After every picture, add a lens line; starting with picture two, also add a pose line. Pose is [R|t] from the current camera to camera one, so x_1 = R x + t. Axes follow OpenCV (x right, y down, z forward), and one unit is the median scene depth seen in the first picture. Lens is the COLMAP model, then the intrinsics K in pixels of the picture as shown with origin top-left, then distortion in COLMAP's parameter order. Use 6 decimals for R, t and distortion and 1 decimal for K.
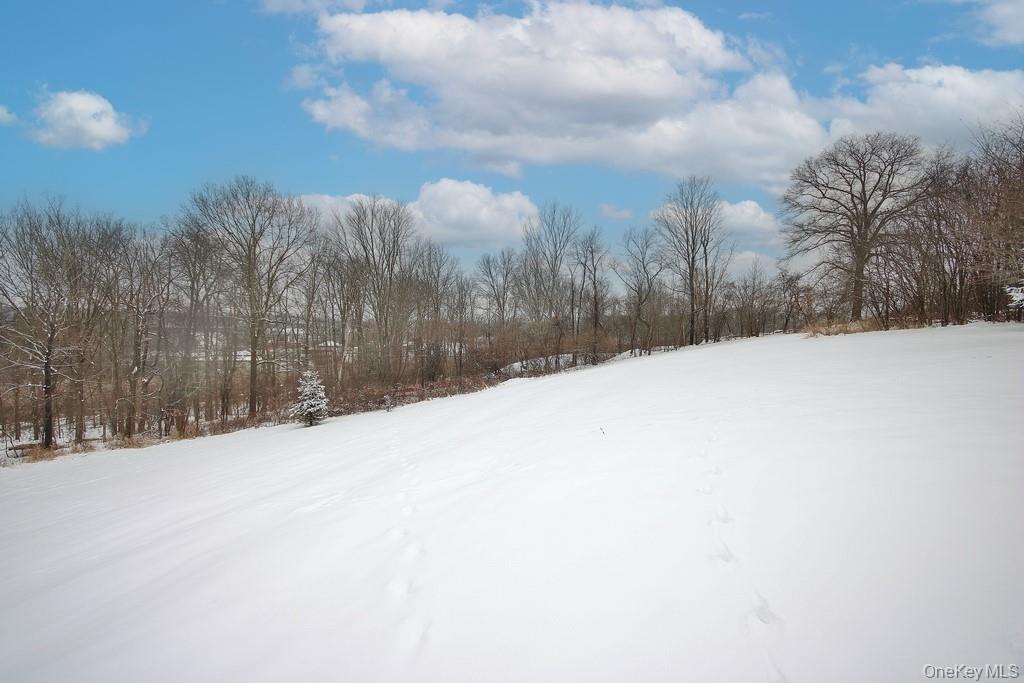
lens RADIAL K [[473.0, 0, 512.3], [0, 473.0, 338.1], [0, 0, 1]] dist [0.001574, -0.000453]
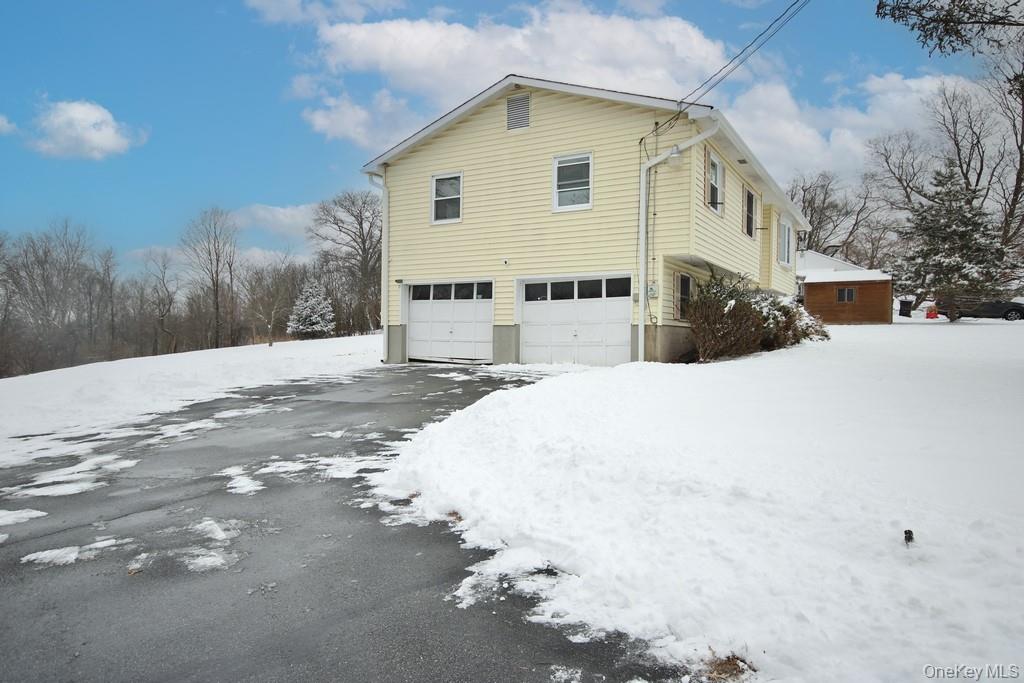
lens RADIAL K [[683.6, 0, 516.4], [0, 683.6, 338.7], [0, 0, 1]] dist [0.015989, 0.002483]
pose [[0.794774, 0.015103, 0.606717, -0.019906], [-0.005117, 0.999822, -0.018186, 0.001152], [-0.606884, 0.011349, 0.794710, -0.392327]]
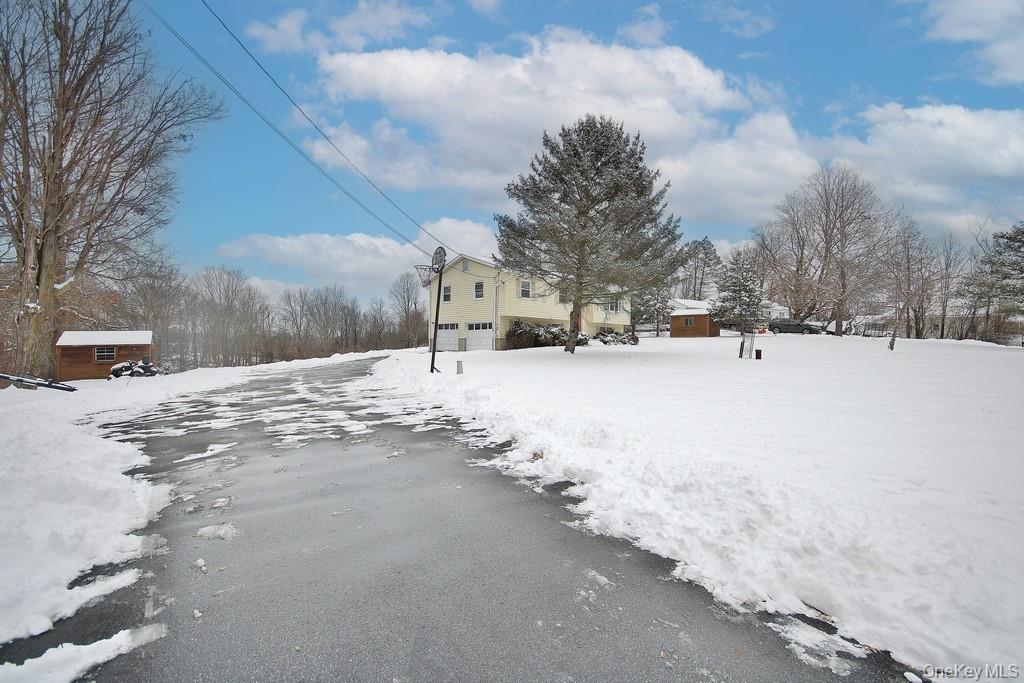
lens RADIAL K [[473.0, 0, 510.0], [0, 473.0, 345.3], [0, 0, 1]] dist [0.001574, -0.000453]
pose [[0.911507, 0.017498, 0.410913, -0.029388], [-0.010947, 0.999773, -0.018292, 0.006537], [-0.411140, 0.012175, 0.911491, -0.625065]]
